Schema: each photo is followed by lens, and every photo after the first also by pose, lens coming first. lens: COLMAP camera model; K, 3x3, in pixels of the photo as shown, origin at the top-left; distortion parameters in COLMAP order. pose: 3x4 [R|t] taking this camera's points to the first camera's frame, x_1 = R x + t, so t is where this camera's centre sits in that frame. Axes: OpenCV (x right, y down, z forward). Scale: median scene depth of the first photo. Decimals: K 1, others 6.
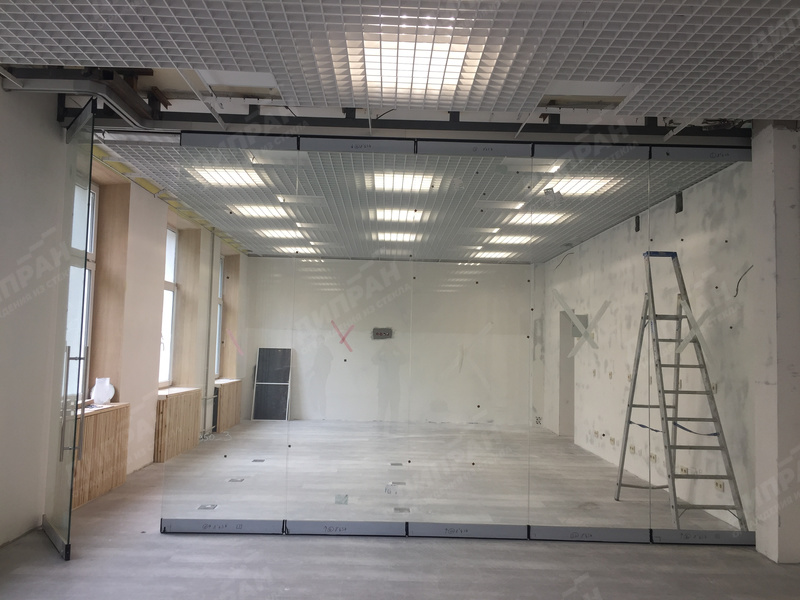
lens RADIAL K [[686.5, 0, 400.0], [0, 686.5, 300.0], [0, 0, 1]] dist [-0.004950, -0.000526]
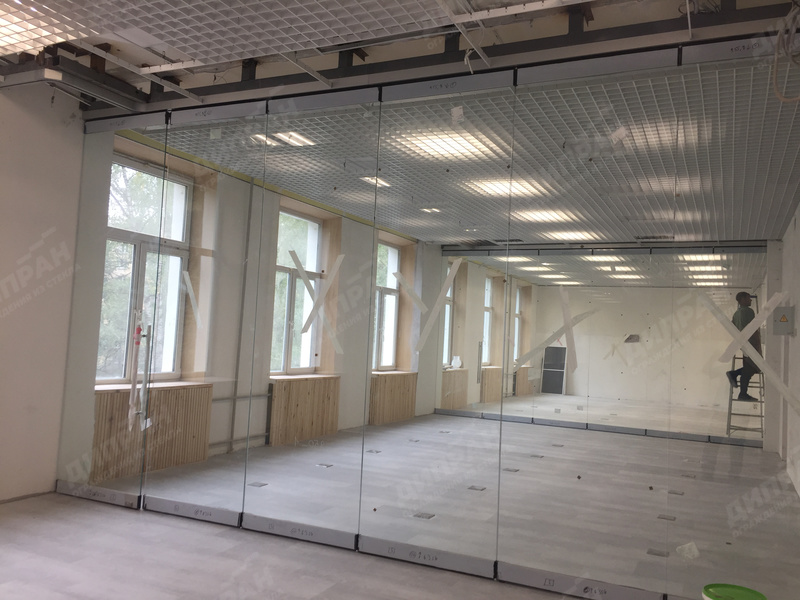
lens RADIAL K [[686.5, 0, 400.0], [0, 686.5, 300.0], [0, 0, 1]] dist [-0.004950, -0.000526]
pose [[0.895129, -0.005134, -0.445778, 0.247455], [0.003145, 0.999982, -0.005202, -0.034275], [0.445796, 0.003255, 0.895129, -0.677456]]
